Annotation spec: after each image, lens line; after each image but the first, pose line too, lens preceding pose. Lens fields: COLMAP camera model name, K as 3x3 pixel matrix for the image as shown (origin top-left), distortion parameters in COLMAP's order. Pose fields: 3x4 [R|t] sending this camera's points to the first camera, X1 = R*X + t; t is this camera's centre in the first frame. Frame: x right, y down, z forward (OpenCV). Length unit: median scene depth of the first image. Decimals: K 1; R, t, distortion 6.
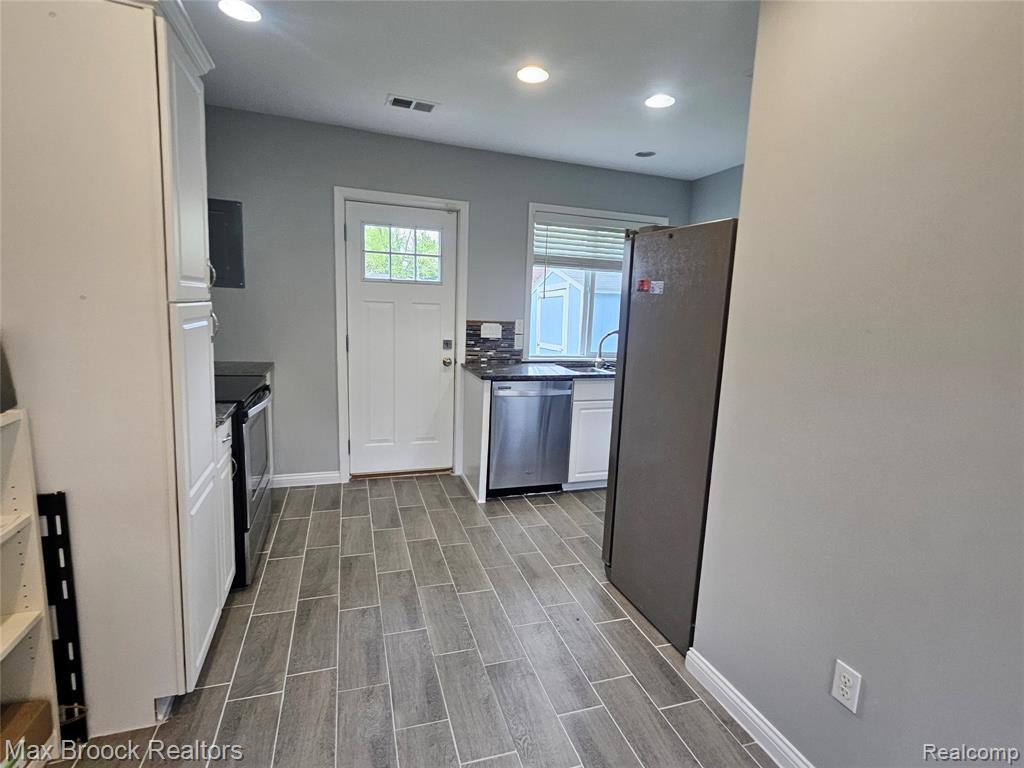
lens RADIAL K [[500.2, 0, 510.2], [0, 500.2, 387.0], [0, 0, 1]] dist [-0.005882, 0.001449]
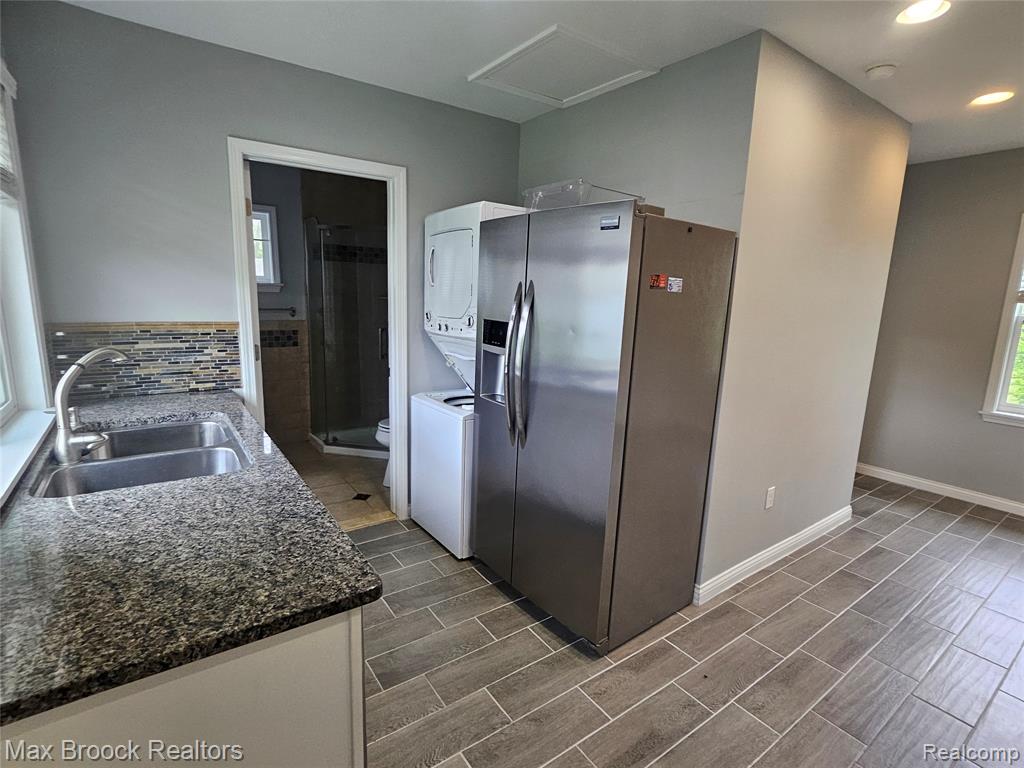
lens RADIAL K [[500.2, 0, 504.5], [0, 500.2, 380.7], [0, 0, 1]] dist [-0.005882, 0.001449]
pose [[-0.293941, -0.212464, 0.931911, -0.278058], [0.119456, 0.959172, 0.256357, -0.173007], [-0.948330, 0.186676, -0.256560, 0.891424]]
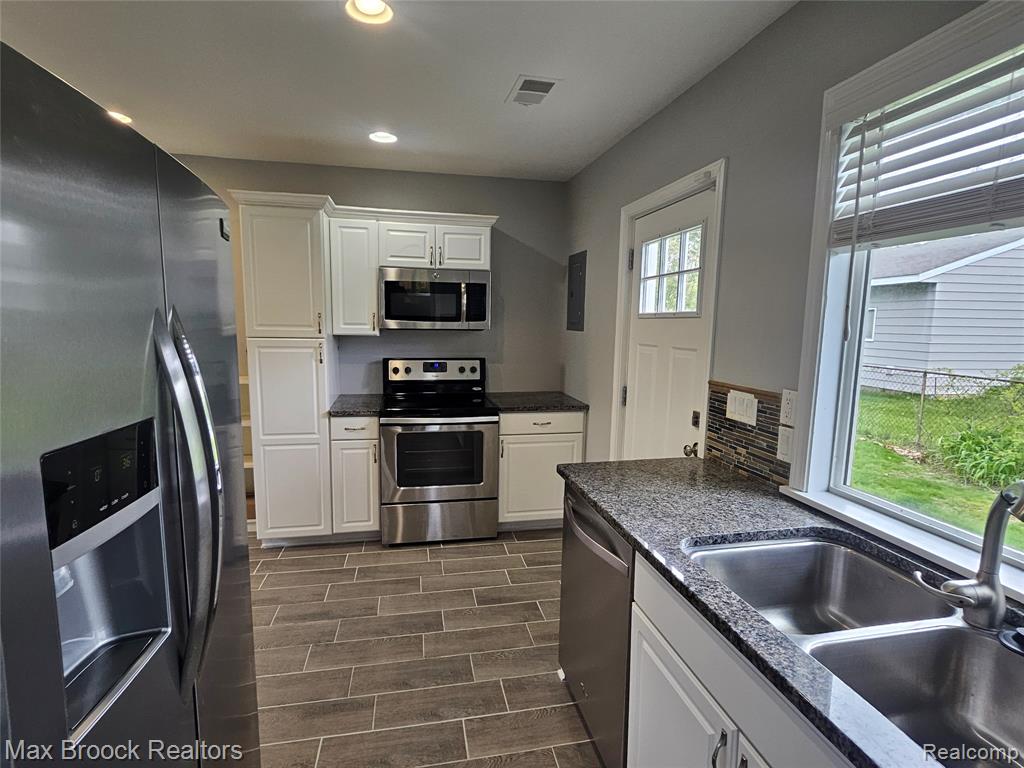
lens RADIAL K [[500.2, 0, 508.7], [0, 500.2, 386.9], [0, 0, 1]] dist [-0.005882, 0.001449]
pose [[-0.109369, 0.084124, -0.990435, 0.487710], [-0.187512, 0.976776, 0.103670, -0.149386], [0.976155, 0.197057, -0.091055, 0.887335]]
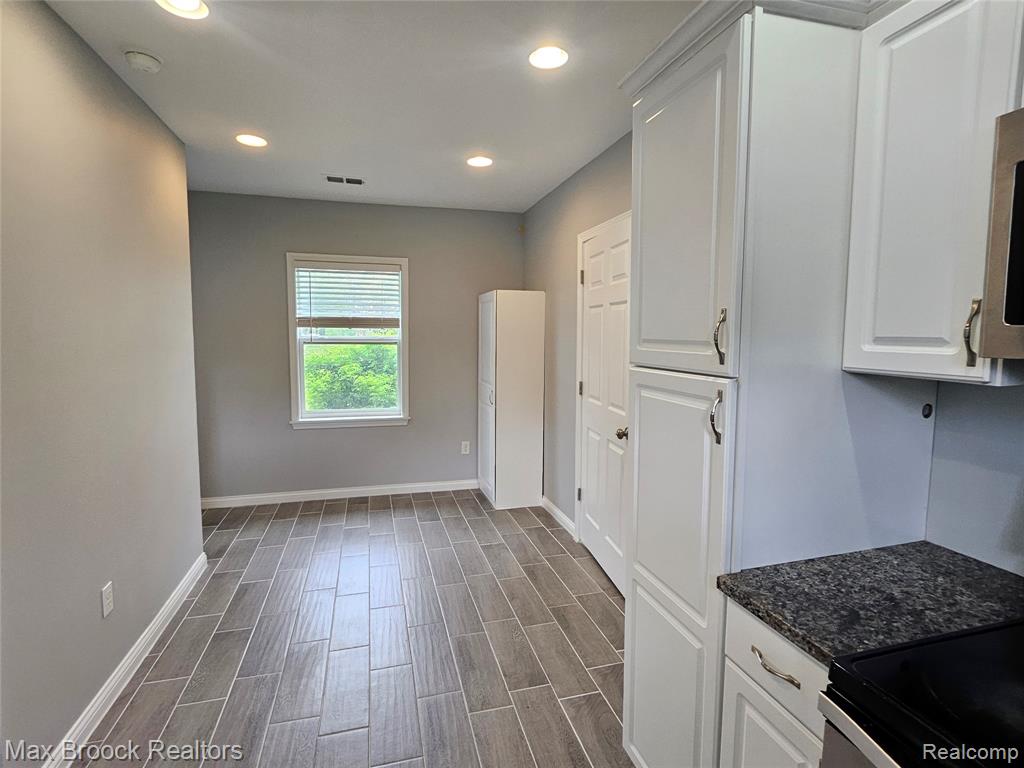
lens RADIAL K [[500.2, 0, 513.8], [0, 500.2, 383.7], [0, 0, 1]] dist [-0.005882, 0.001449]
pose [[-0.997891, -0.056347, 0.032226, -0.182365], [-0.045749, 0.962709, 0.266643, -0.156146], [-0.046049, 0.264606, -0.963256, 0.795962]]
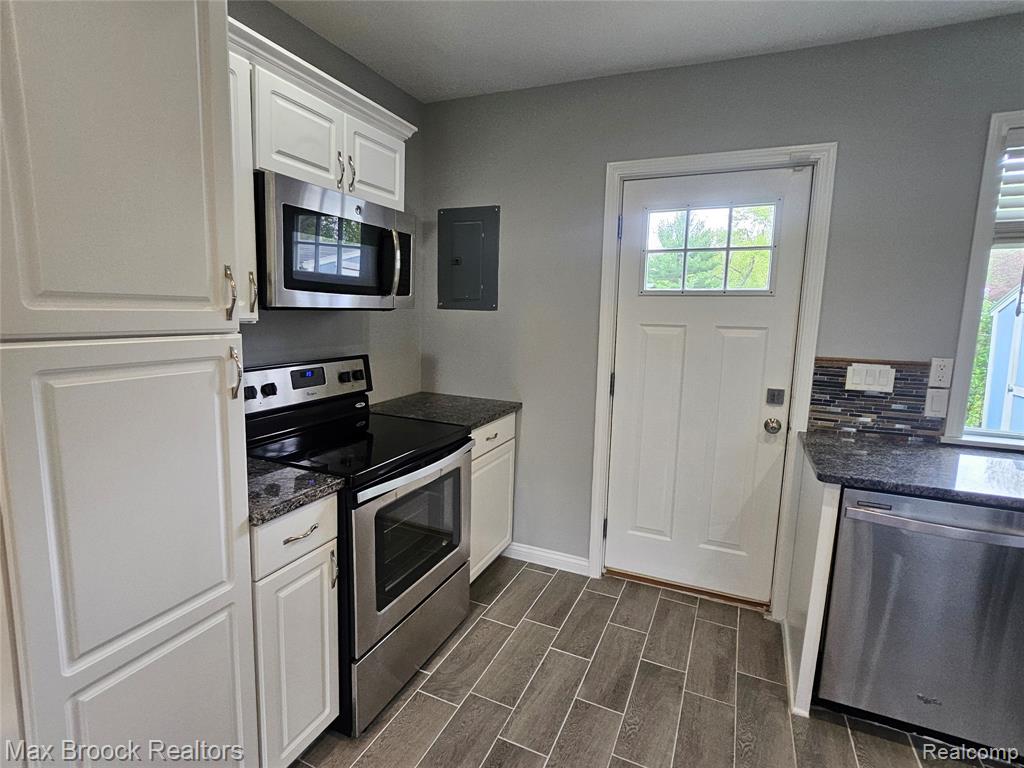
lens RADIAL K [[500.2, 0, 511.0], [0, 500.2, 384.4], [0, 0, 1]] dist [-0.005882, 0.001449]
pose [[0.736686, 0.072514, -0.672336, 0.040829], [-0.102097, 0.994764, -0.004580, -0.069308], [0.668483, 0.072018, 0.740232, 0.384503]]
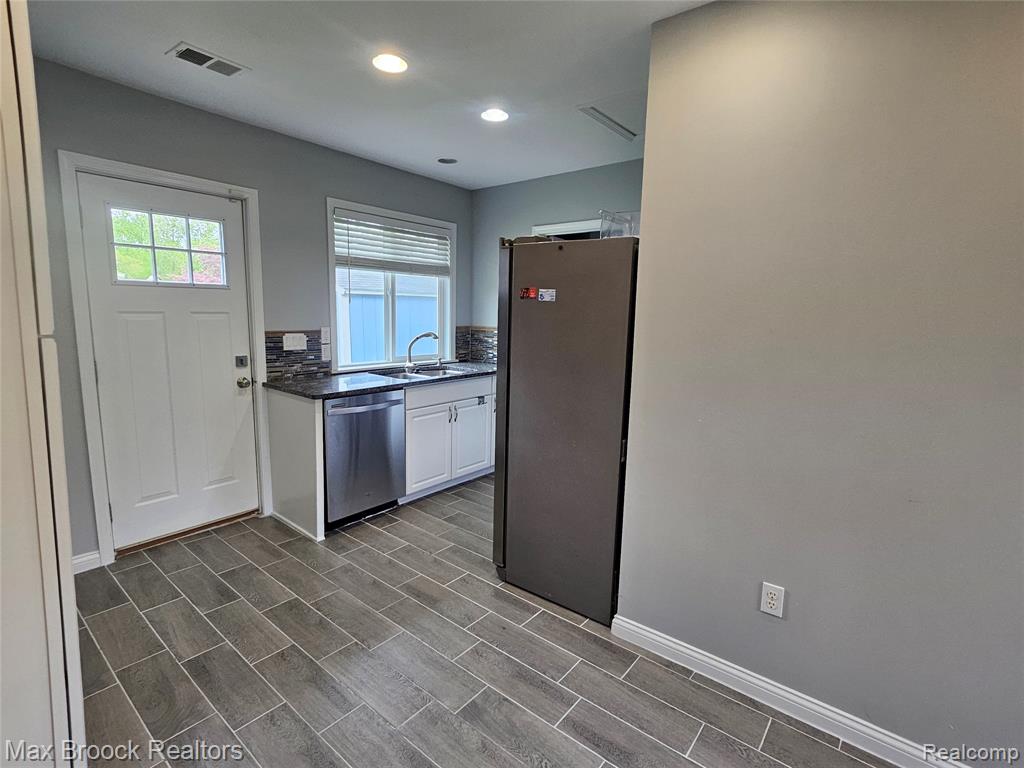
lens RADIAL K [[500.2, 0, 504.1], [0, 500.2, 381.1], [0, 0, 1]] dist [-0.005882, 0.001449]
pose [[0.844114, -0.098796, 0.526982, -0.209344], [0.102367, 0.994493, 0.022472, -0.029034], [-0.526300, 0.034977, 0.849579, 0.084646]]
